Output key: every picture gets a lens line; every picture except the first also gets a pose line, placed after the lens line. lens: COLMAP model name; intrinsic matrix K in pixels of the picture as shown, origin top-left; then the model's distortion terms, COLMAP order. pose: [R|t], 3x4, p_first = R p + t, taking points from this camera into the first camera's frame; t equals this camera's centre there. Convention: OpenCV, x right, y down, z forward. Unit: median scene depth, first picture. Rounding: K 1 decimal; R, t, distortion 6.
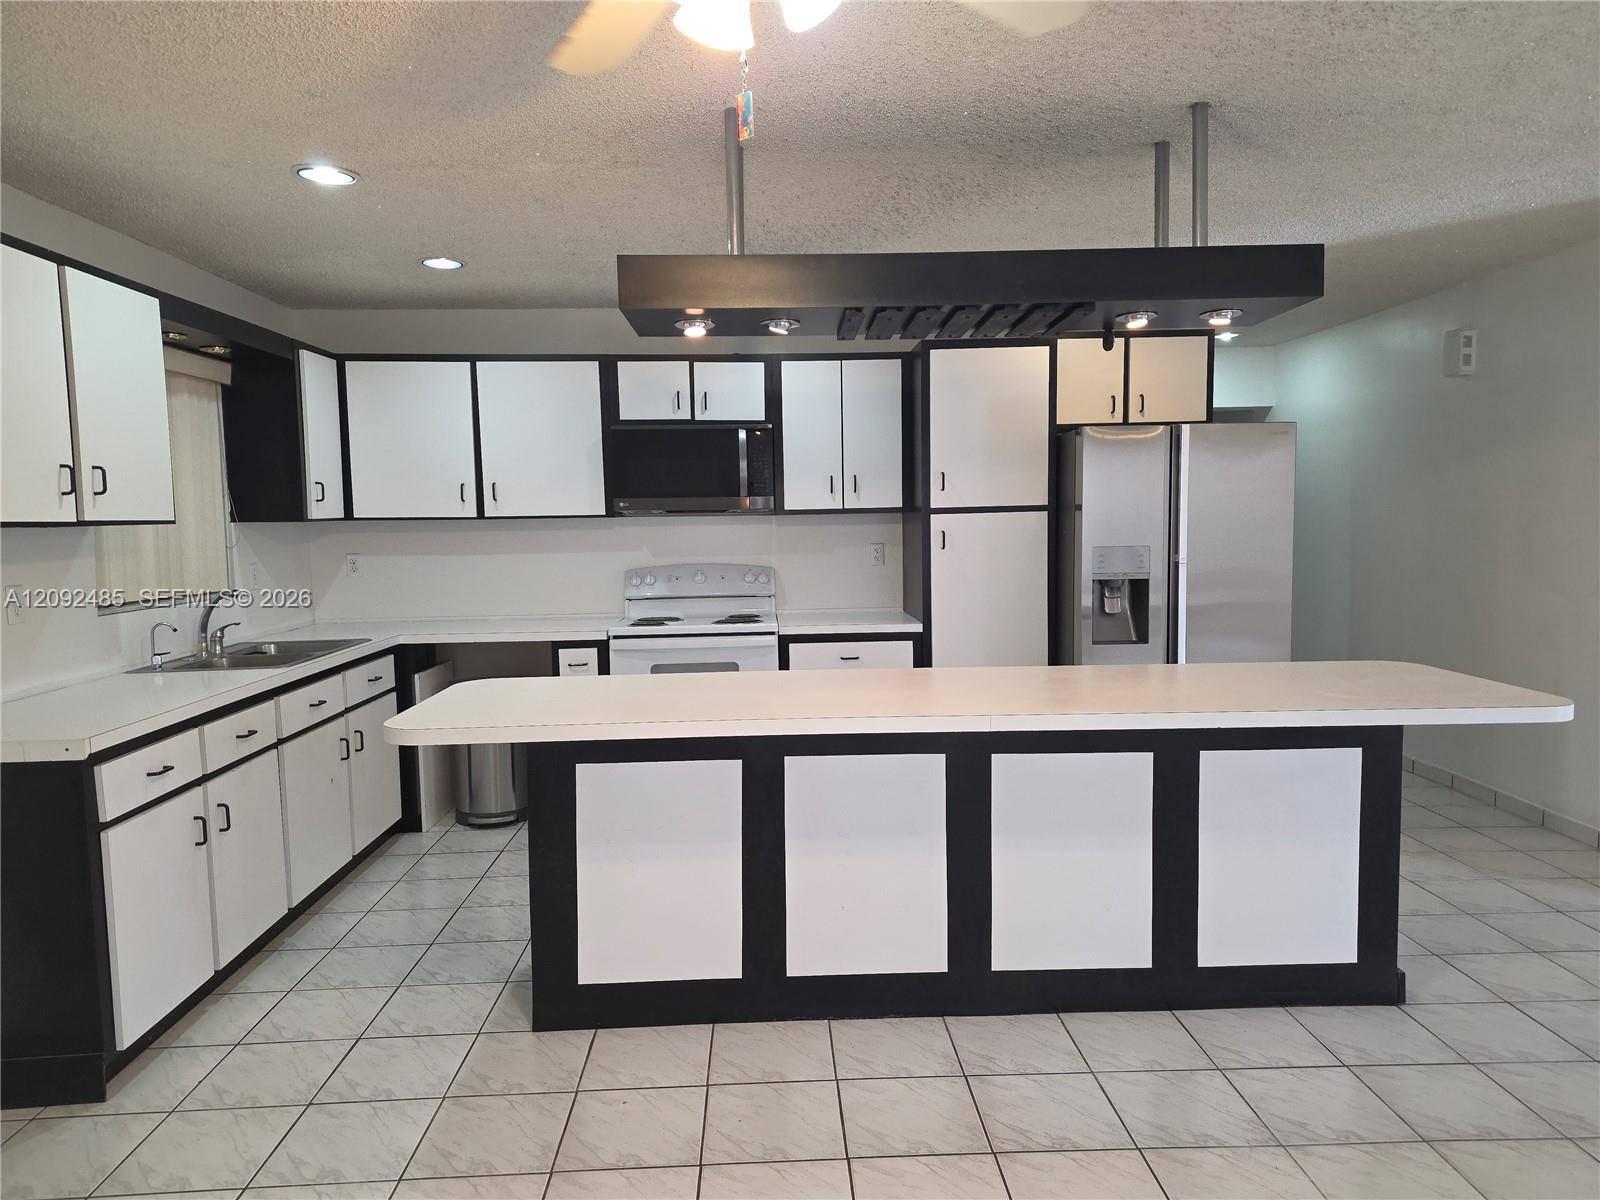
lens RADIAL K [[1061.1, 0, 807.1], [0, 1061.1, 597.2], [0, 0, 1]] dist [0.026232, -0.001529]
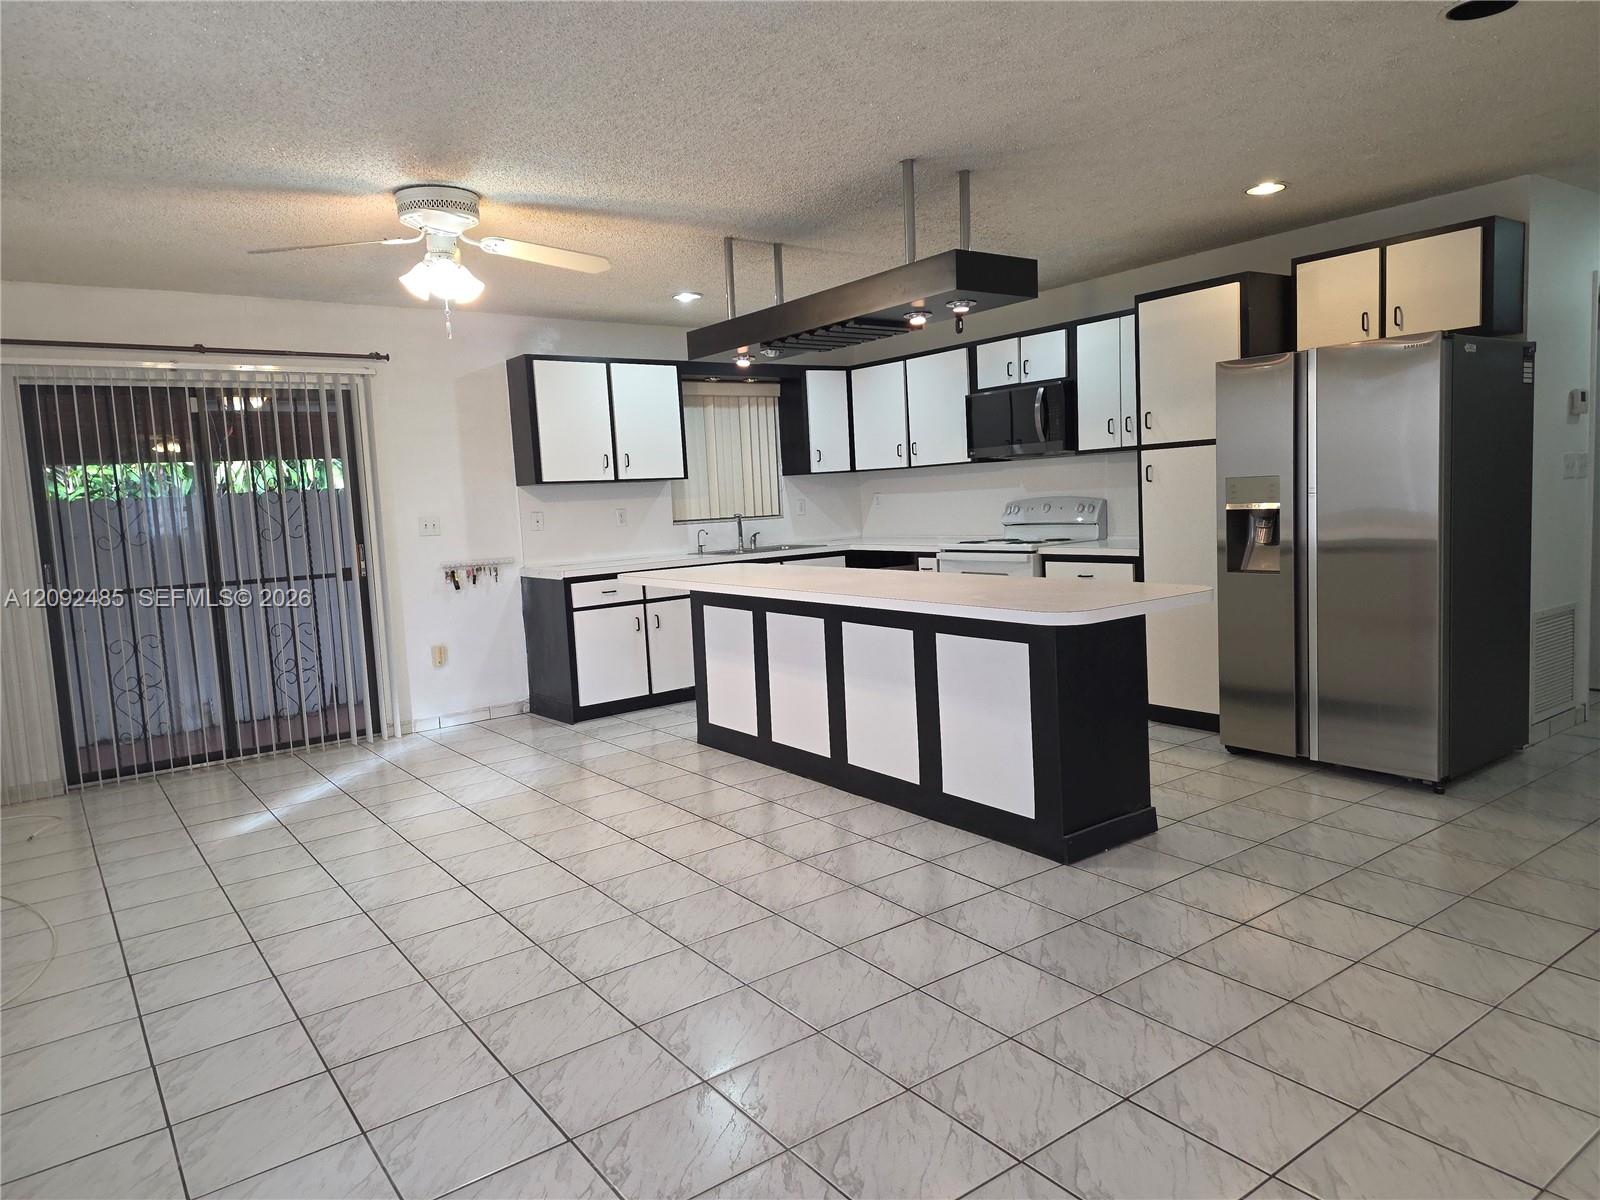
lens RADIAL K [[1061.1, 0, 794.8], [0, 1061.1, 606.7], [0, 0, 1]] dist [0.026232, -0.001529]
pose [[0.541132, 0.078696, -0.837247, 0.878023], [-0.023344, 0.996634, 0.078590, 0.005887], [0.840614, -0.022983, 0.541147, 0.075521]]
